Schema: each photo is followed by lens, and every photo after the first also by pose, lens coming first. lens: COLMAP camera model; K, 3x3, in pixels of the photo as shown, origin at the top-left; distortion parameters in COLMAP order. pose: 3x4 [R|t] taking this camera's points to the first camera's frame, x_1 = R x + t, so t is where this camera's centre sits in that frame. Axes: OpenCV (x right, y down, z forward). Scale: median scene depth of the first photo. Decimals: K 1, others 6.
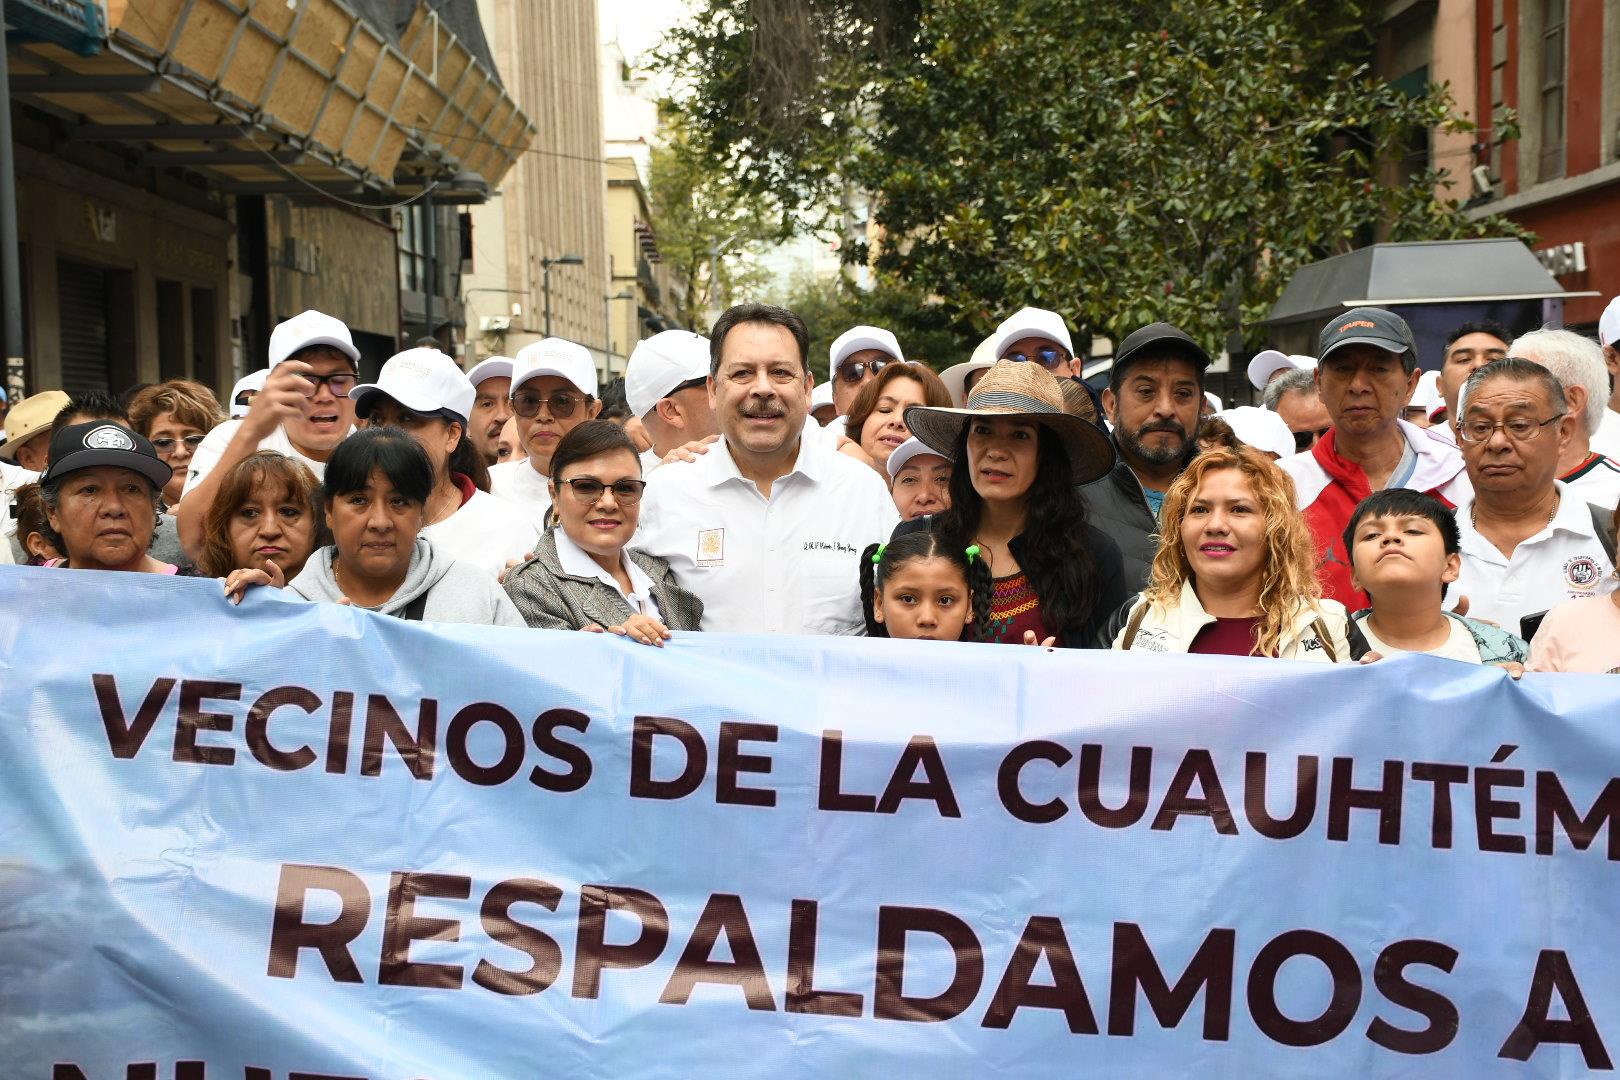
lens RADIAL K [[2603.1, 0, 764.3], [0, 2603.1, 547.2], [0, 0, 1]] dist [0.161631, 0.596750]
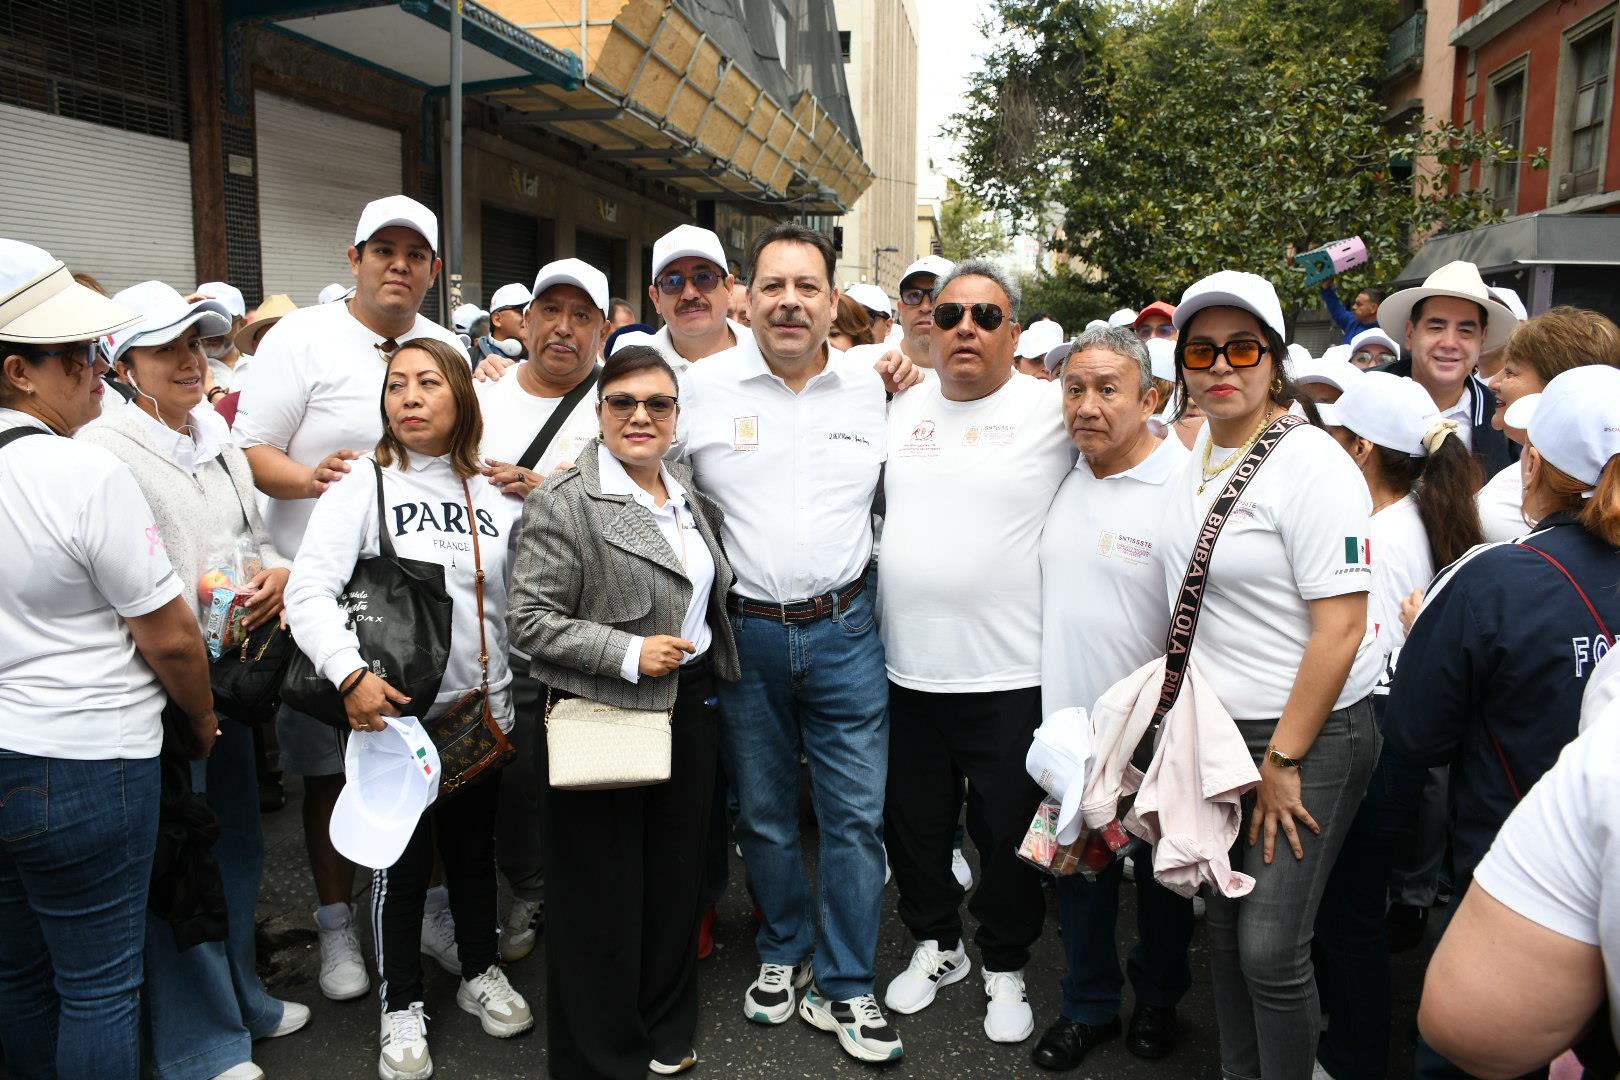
lens RADIAL K [[1281.7, 0, 806.0], [0, 1281.7, 546.7], [0, 0, 1]] dist [-0.157578, 0.120432]
pose [[0.988872, 0.062530, -0.134986, -0.002268], [-0.047098, 0.992291, 0.114633, -0.007502], [0.141113, -0.107000, 0.984194, 0.193598]]
